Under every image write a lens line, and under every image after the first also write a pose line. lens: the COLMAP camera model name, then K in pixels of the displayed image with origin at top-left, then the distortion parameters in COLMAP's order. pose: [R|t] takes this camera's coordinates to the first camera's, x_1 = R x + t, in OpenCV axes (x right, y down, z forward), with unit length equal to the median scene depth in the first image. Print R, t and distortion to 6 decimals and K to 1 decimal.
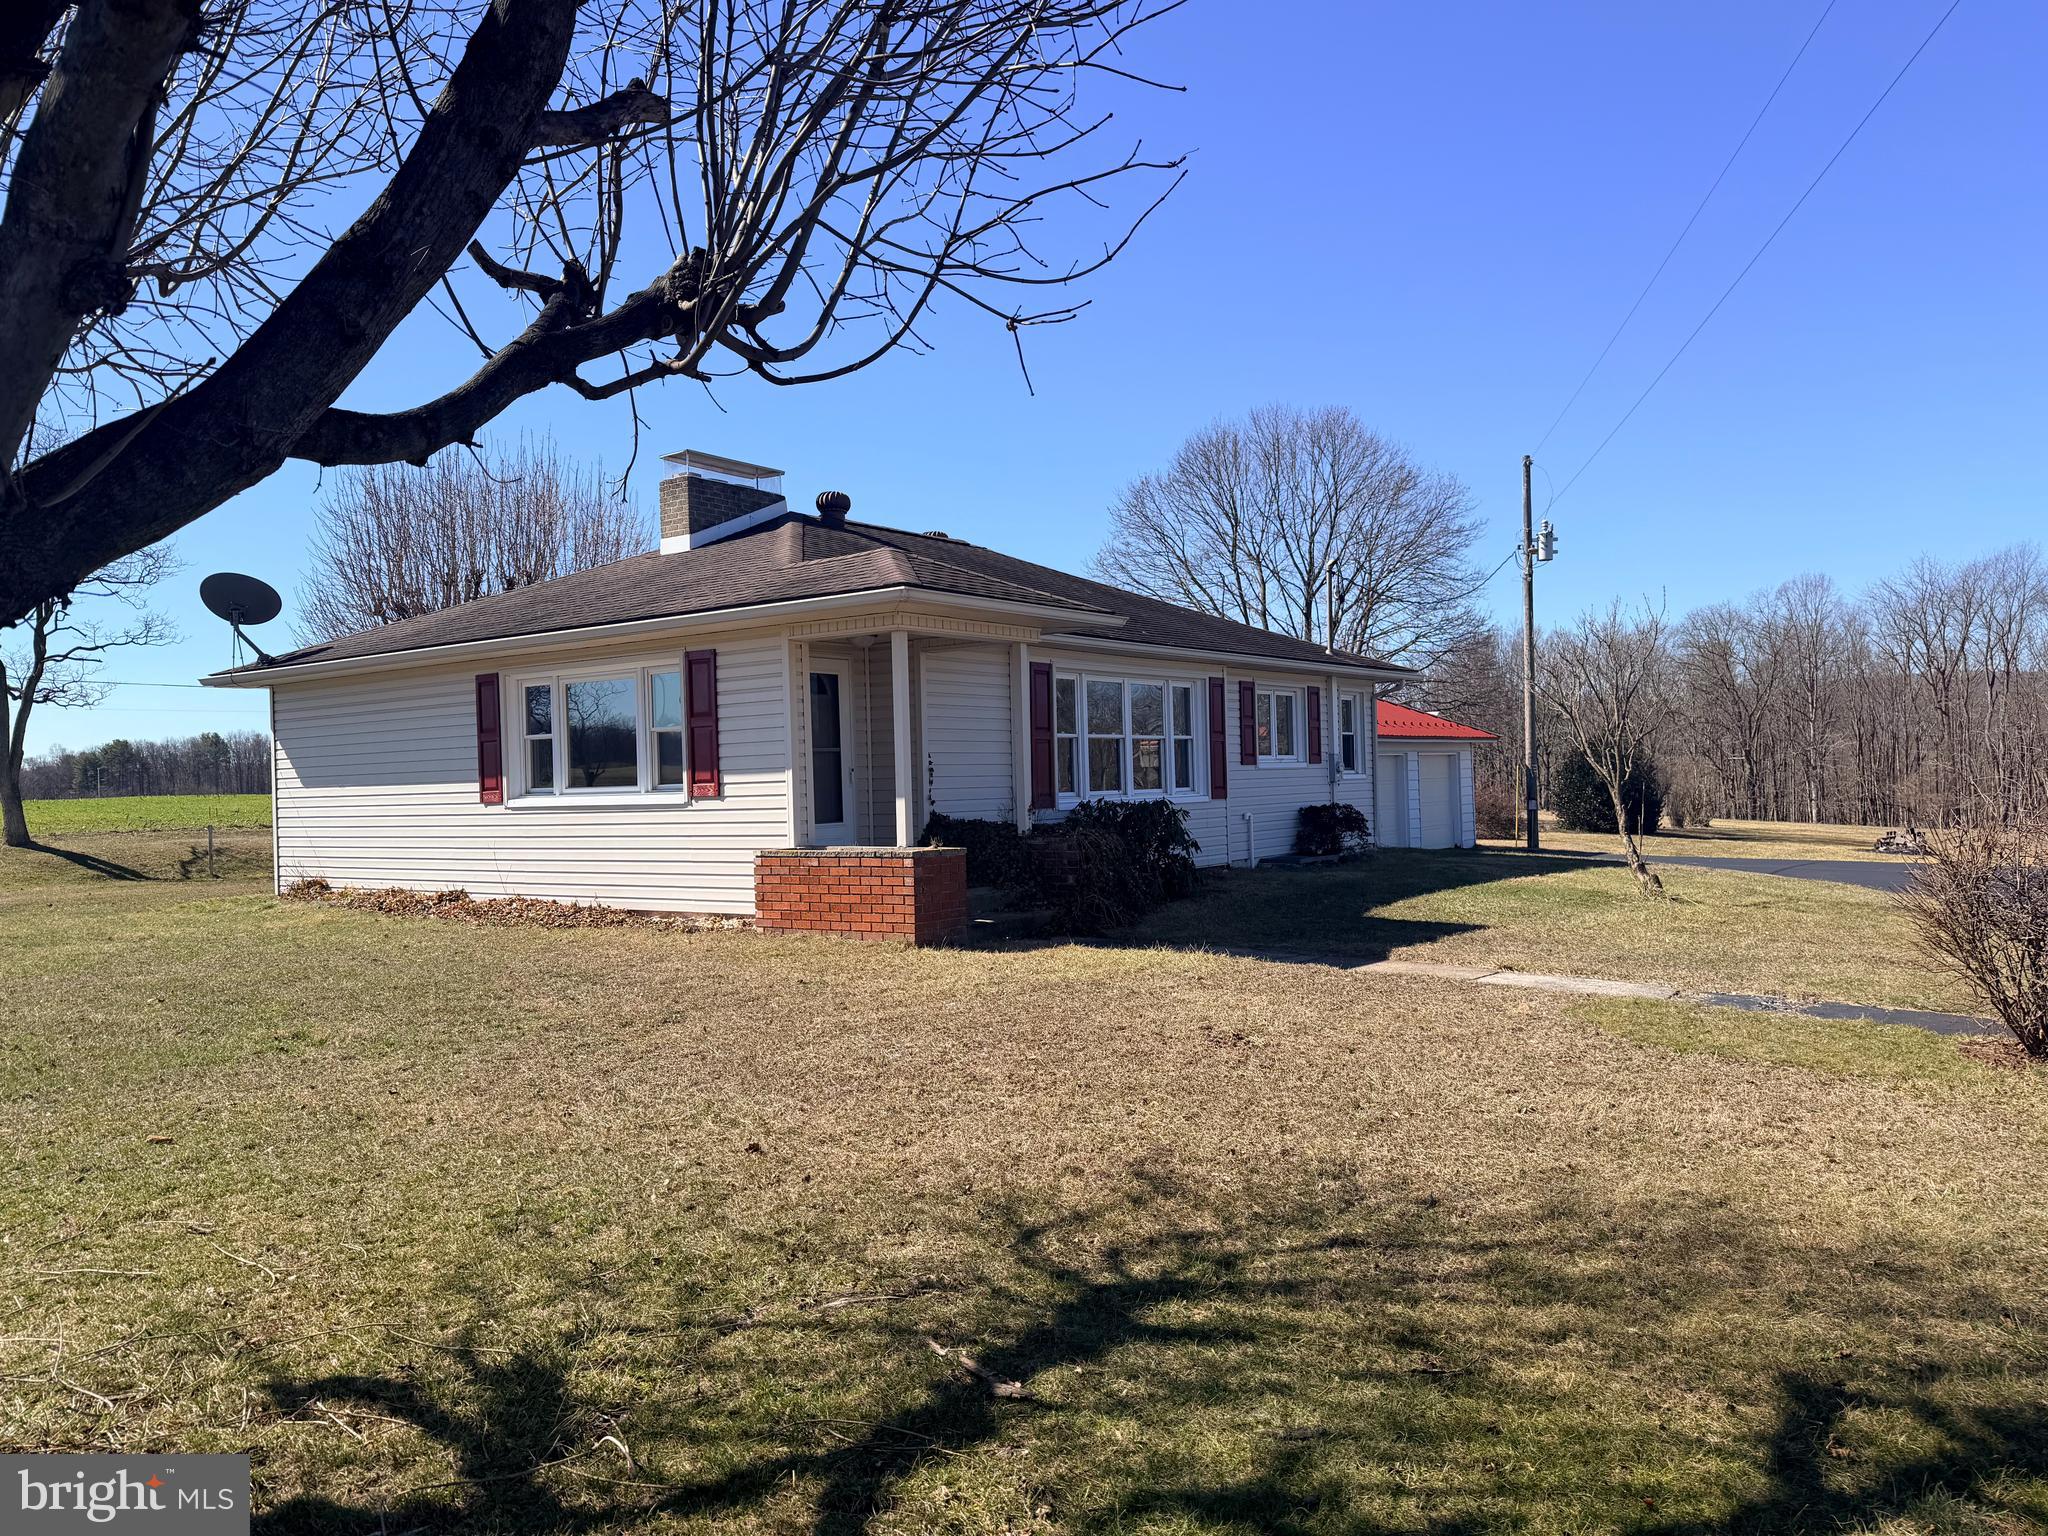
lens RADIAL K [[1448.9, 0, 1030.4], [0, 1448.9, 772.8], [0, 0, 1]] dist [-0.012353, -0.007771]
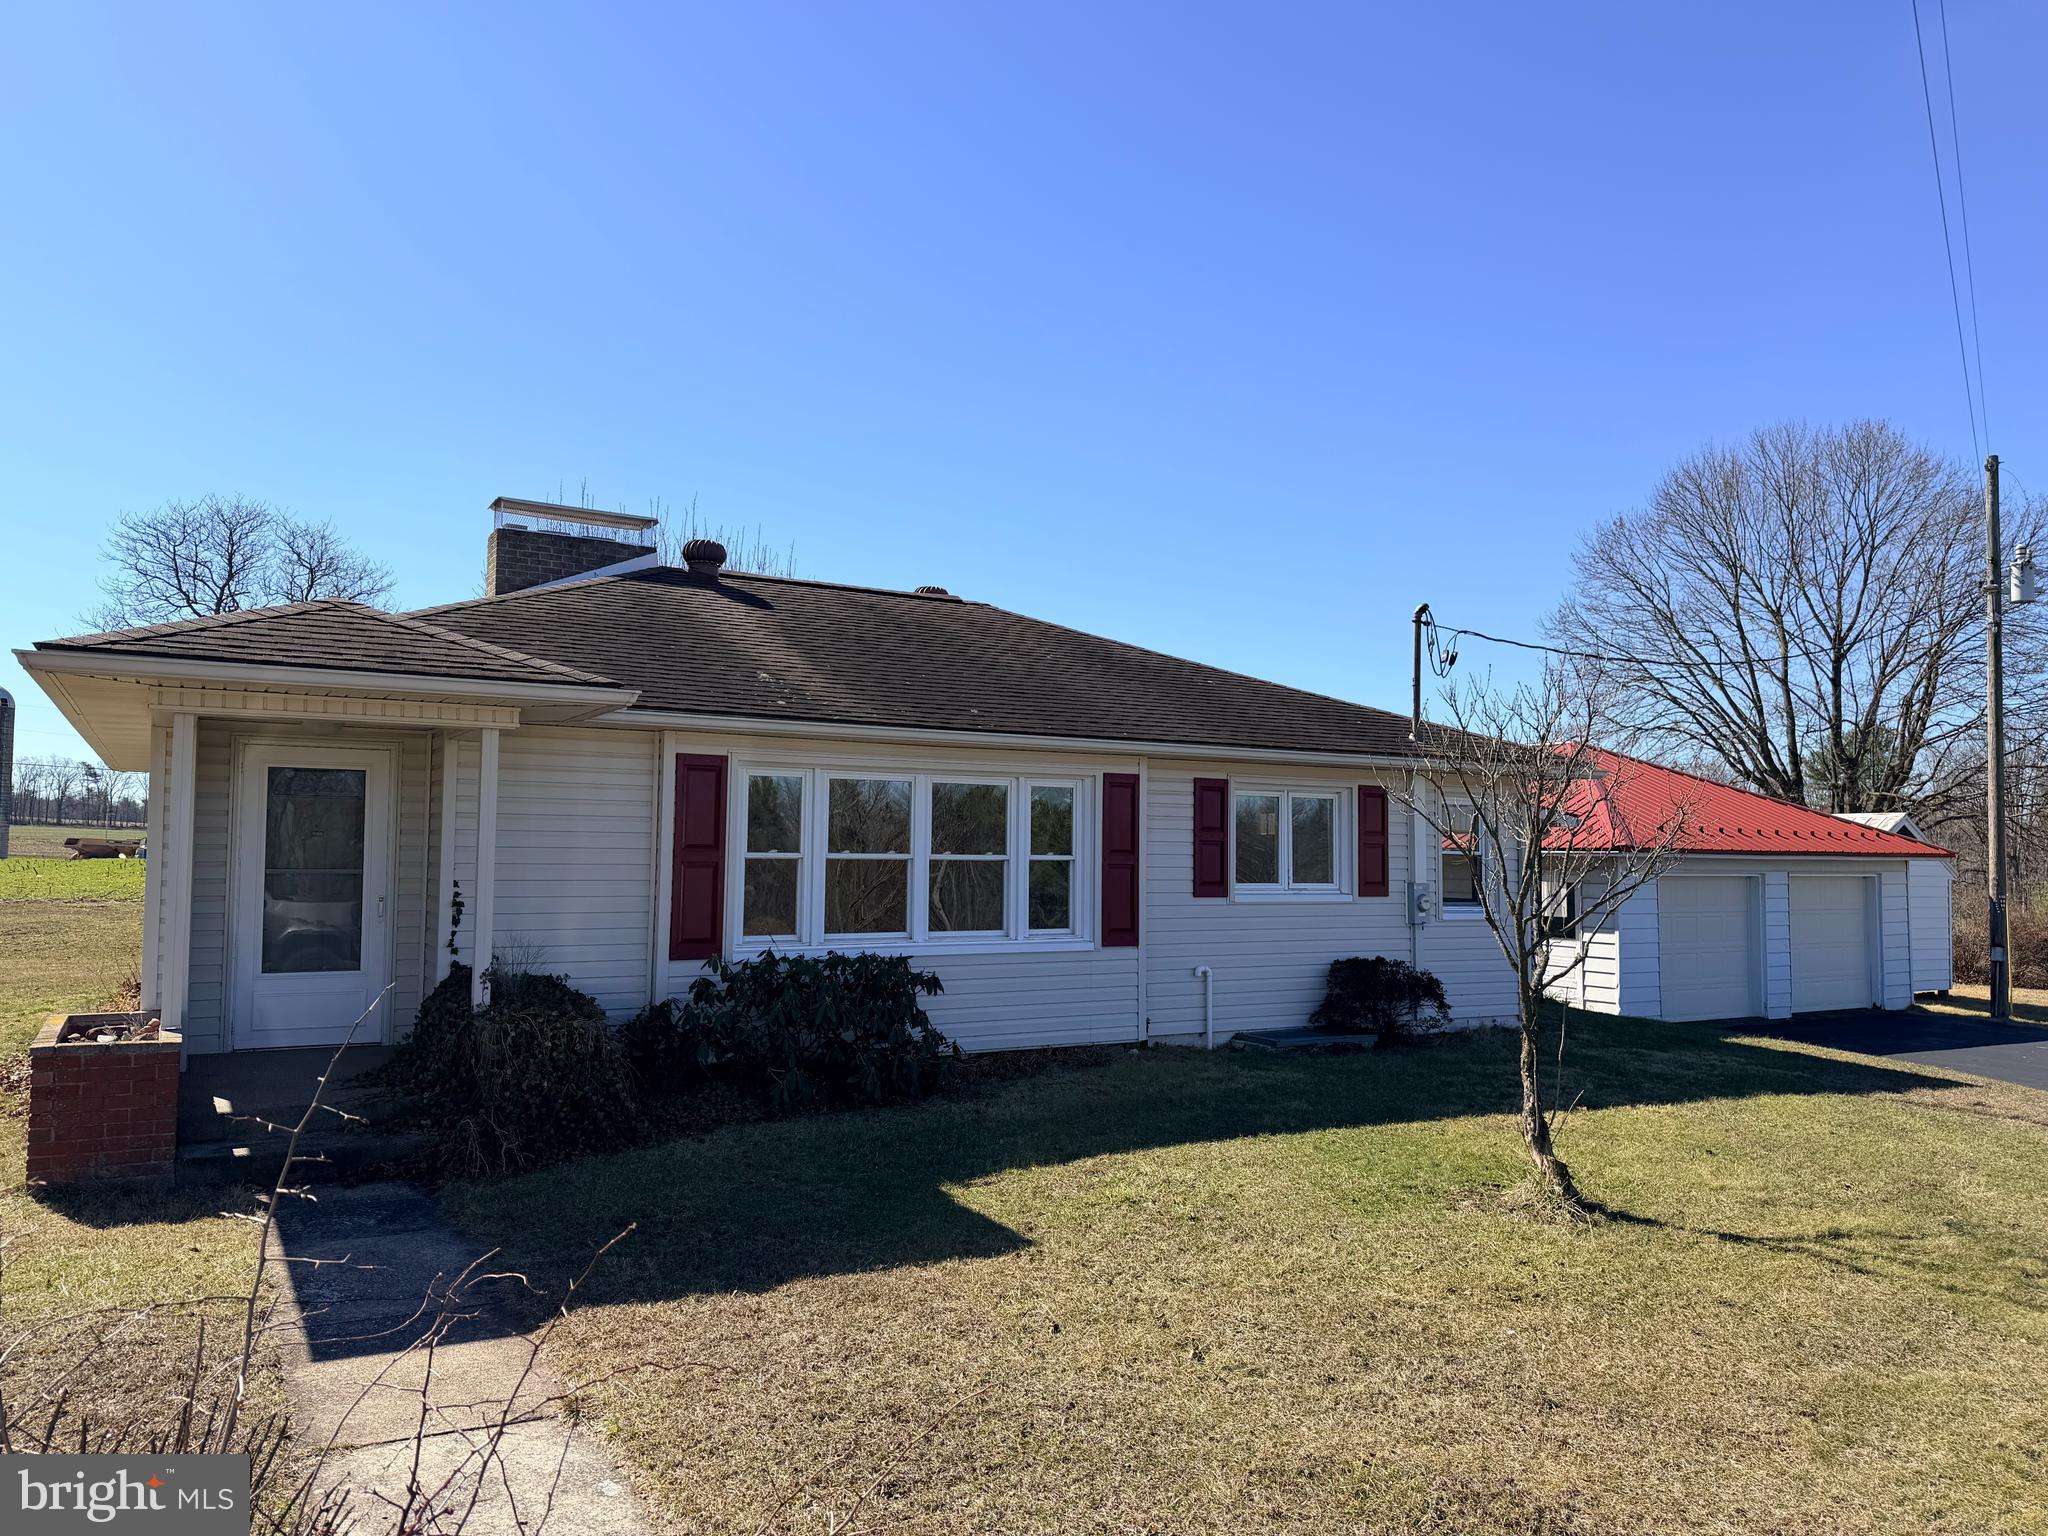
lens RADIAL K [[1448.9, 0, 1020.5], [0, 1448.9, 769.6], [0, 0, 1]] dist [-0.012353, -0.007771]
pose [[0.913202, 0.019323, -0.407048, 0.343782], [-0.039015, 0.998432, -0.040131, -0.035221], [0.405634, 0.052529, 0.912525, 0.311305]]
